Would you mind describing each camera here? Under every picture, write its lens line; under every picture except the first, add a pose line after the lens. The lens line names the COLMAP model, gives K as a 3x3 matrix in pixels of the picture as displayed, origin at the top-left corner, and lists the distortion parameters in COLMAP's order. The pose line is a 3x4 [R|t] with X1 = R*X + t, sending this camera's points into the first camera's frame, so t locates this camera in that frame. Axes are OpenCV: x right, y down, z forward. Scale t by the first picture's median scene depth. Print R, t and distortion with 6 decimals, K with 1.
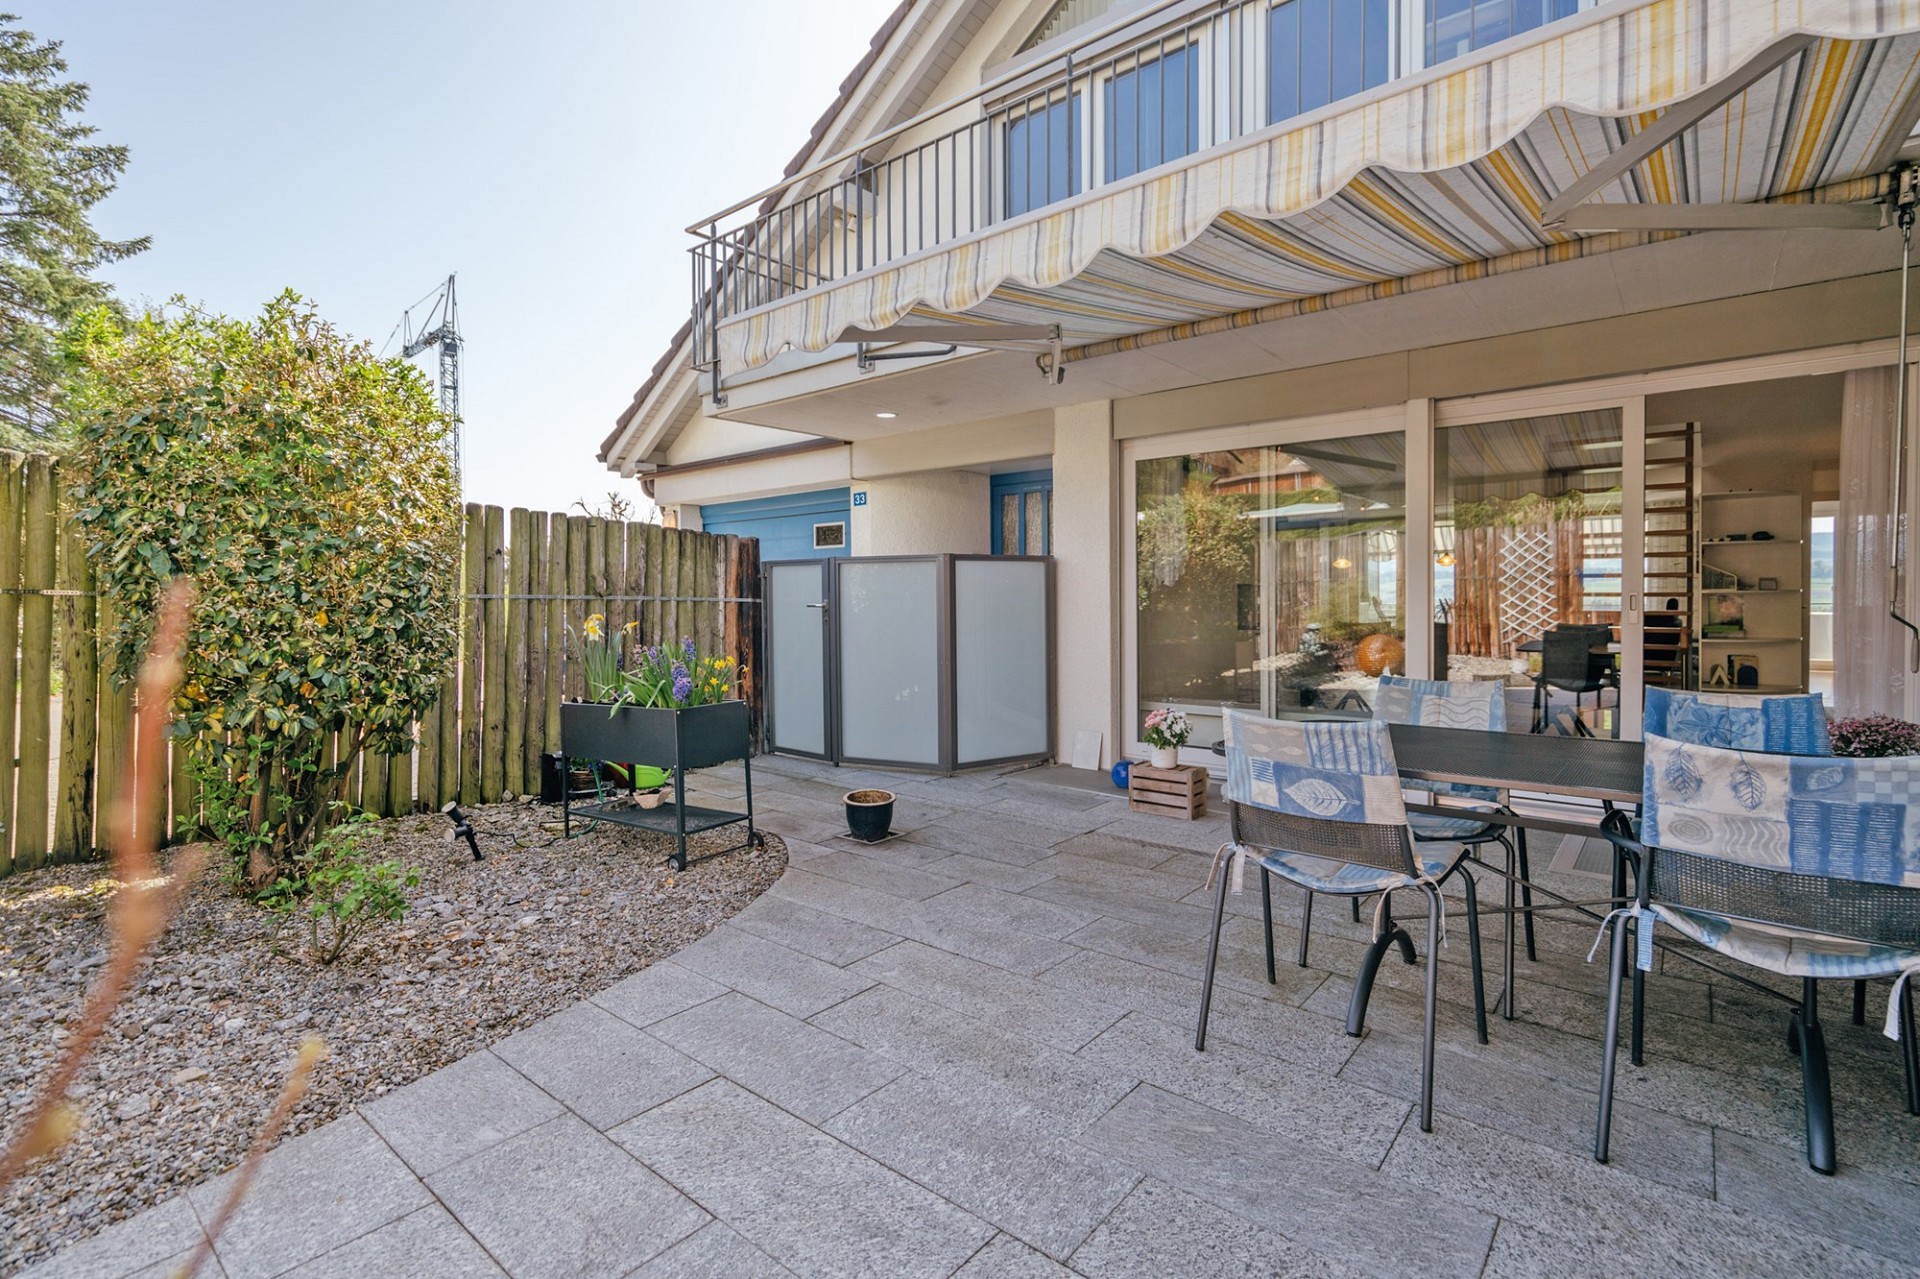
lens RADIAL K [[883.8, 0, 960.8], [0, 883.8, 617.3], [0, 0, 1]] dist [-0.000450, -0.000514]
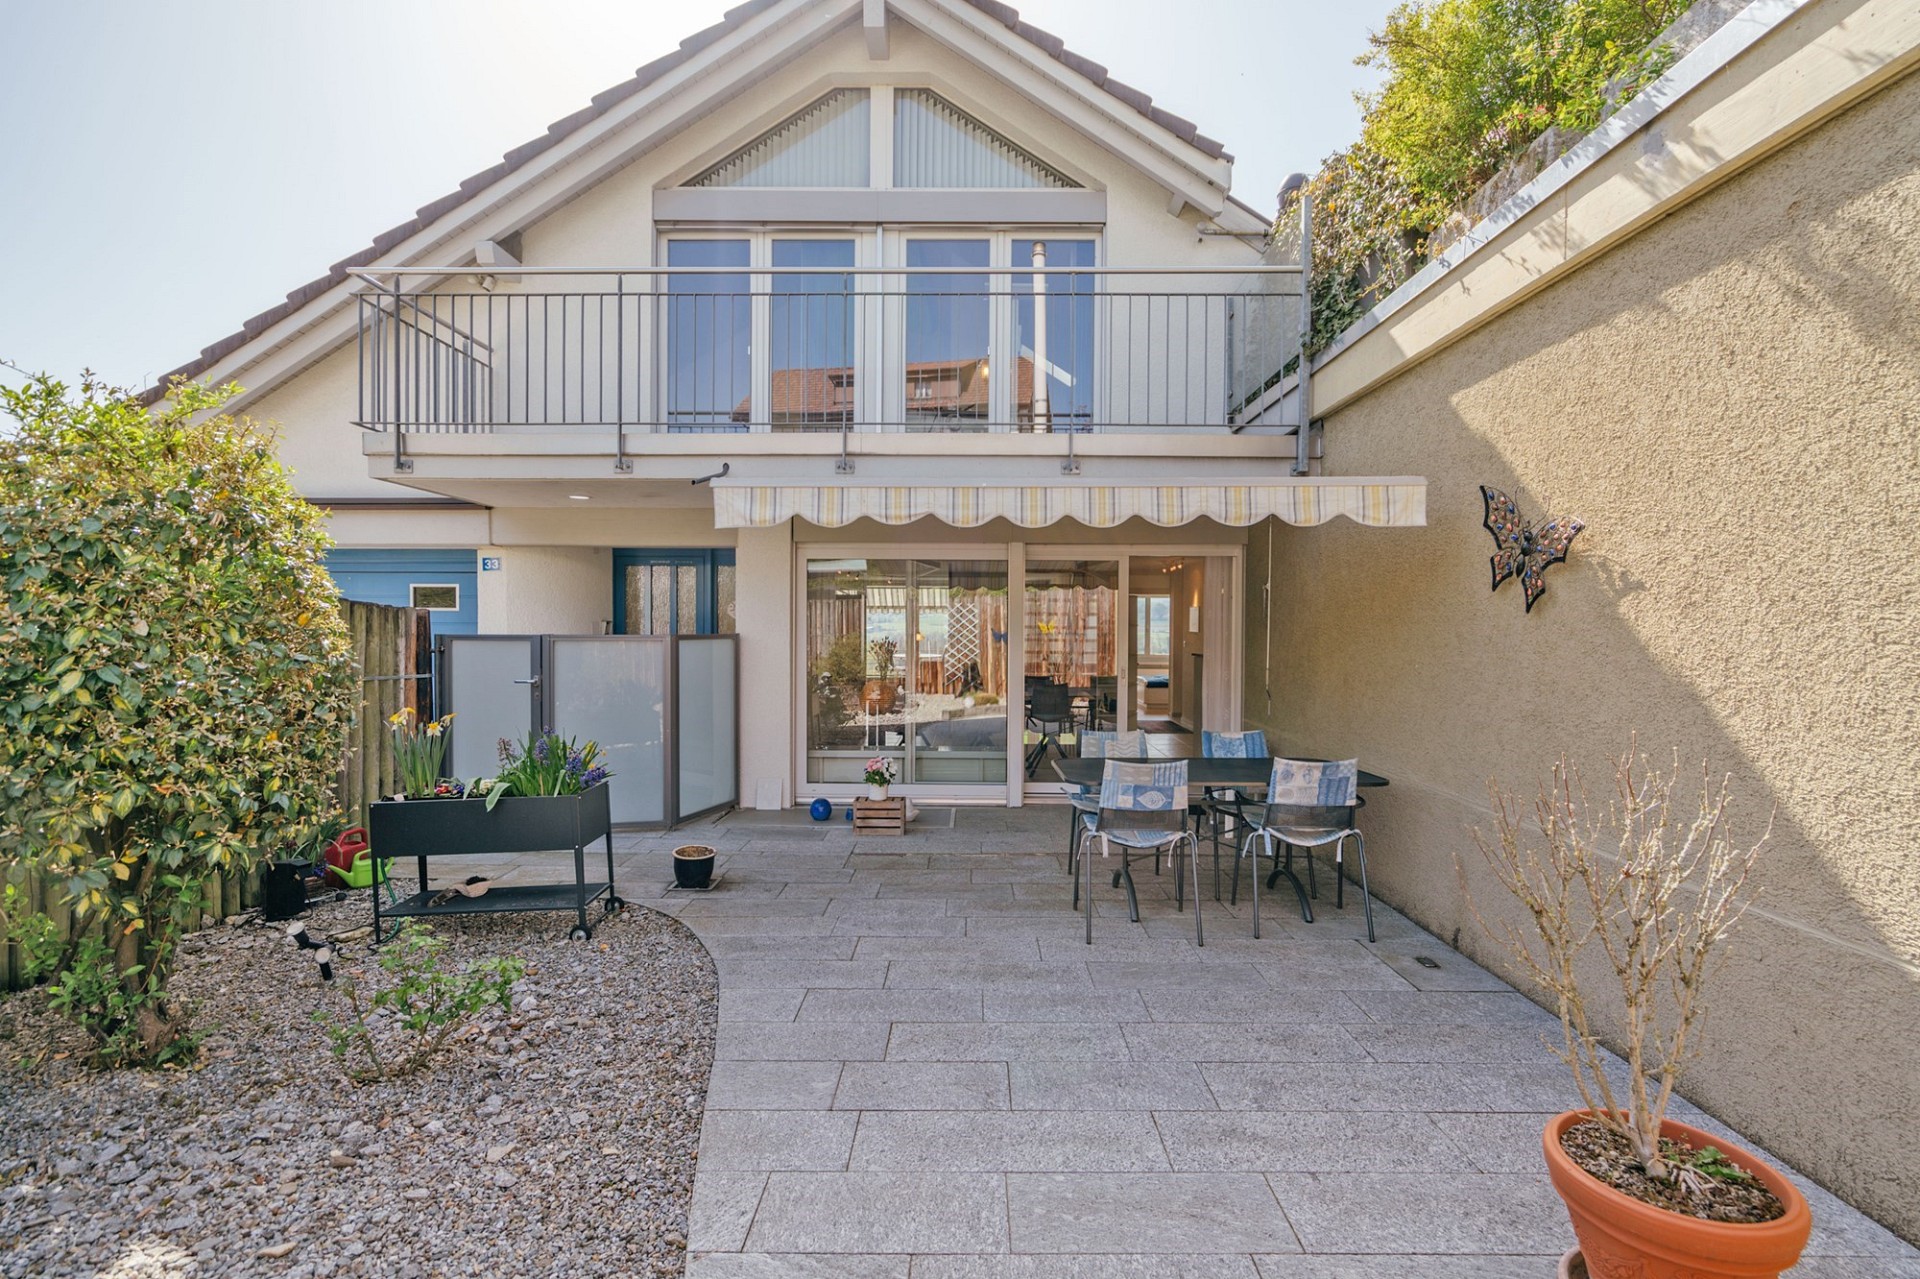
lens RADIAL K [[870.1, 0, 960.0], [0, 870.1, 639.5], [0, 0, 1]] dist [0.001075, 0.000215]
pose [[0.778051, 0.003180, 0.628193, -0.751332], [0.003523, 0.999949, -0.009425, -0.093606], [-0.628191, 0.009547, 0.778001, -0.181762]]
